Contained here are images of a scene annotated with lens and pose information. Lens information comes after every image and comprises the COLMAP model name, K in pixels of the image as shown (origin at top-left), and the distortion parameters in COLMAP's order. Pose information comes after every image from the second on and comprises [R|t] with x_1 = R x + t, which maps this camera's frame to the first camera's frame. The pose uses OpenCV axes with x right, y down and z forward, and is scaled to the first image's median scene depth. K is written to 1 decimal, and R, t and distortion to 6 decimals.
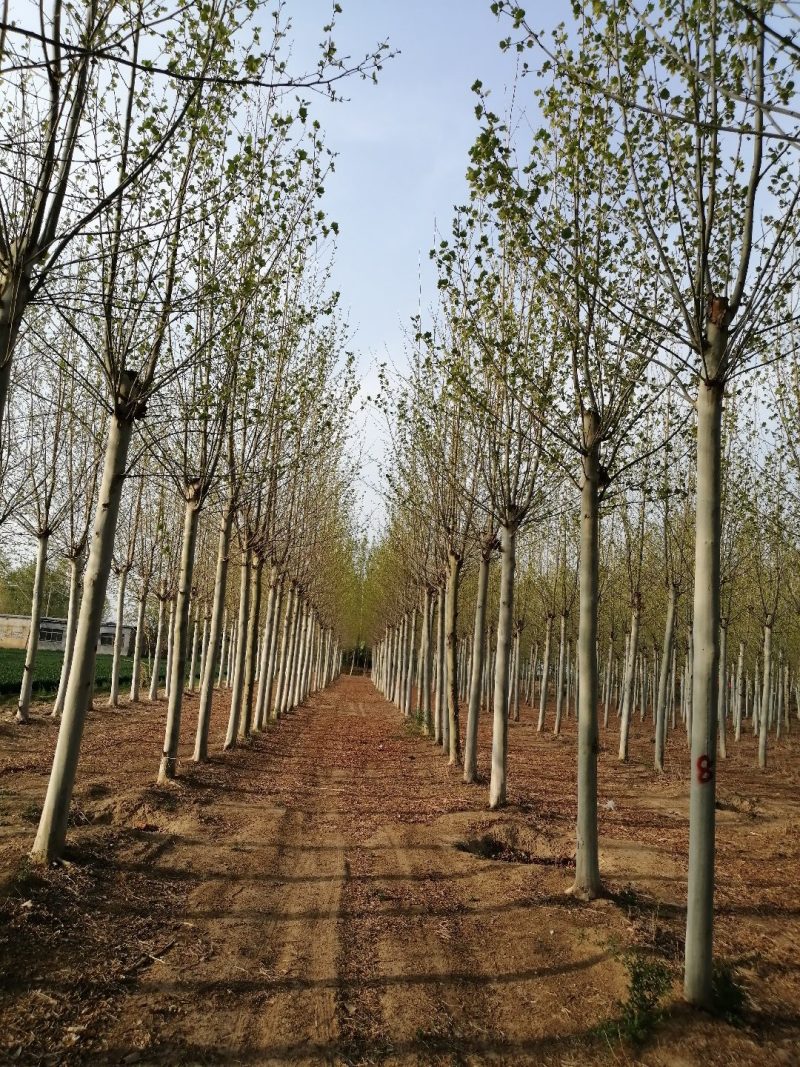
lens RADIAL K [[842.0, 0, 393.9], [0, 842.0, 530.1], [0, 0, 1]] dist [0.053787, -0.091452]
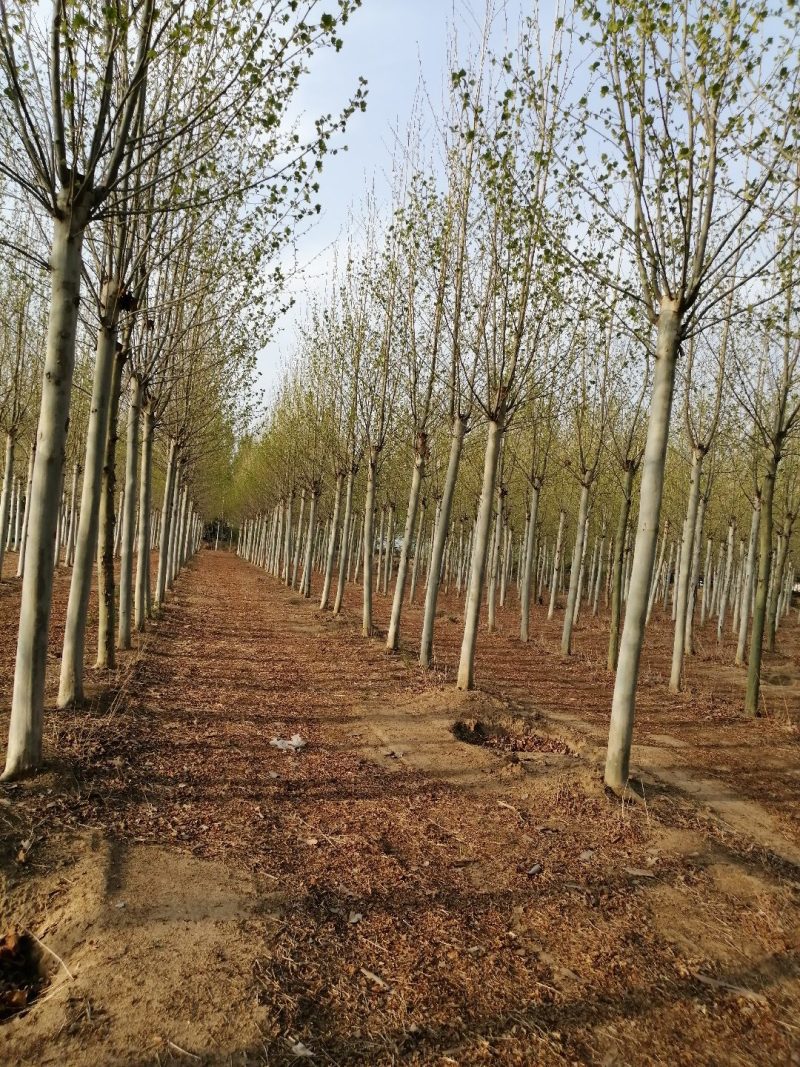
lens RADIAL K [[842.0, 0, 393.9], [0, 842.0, 530.1], [0, 0, 1]] dist [0.053787, -0.091452]
pose [[0.984927, 0.019961, 0.171816, 0.121024], [-0.045142, 0.988558, 0.143929, 0.046477], [-0.166977, -0.149516, 0.974558, 0.233085]]
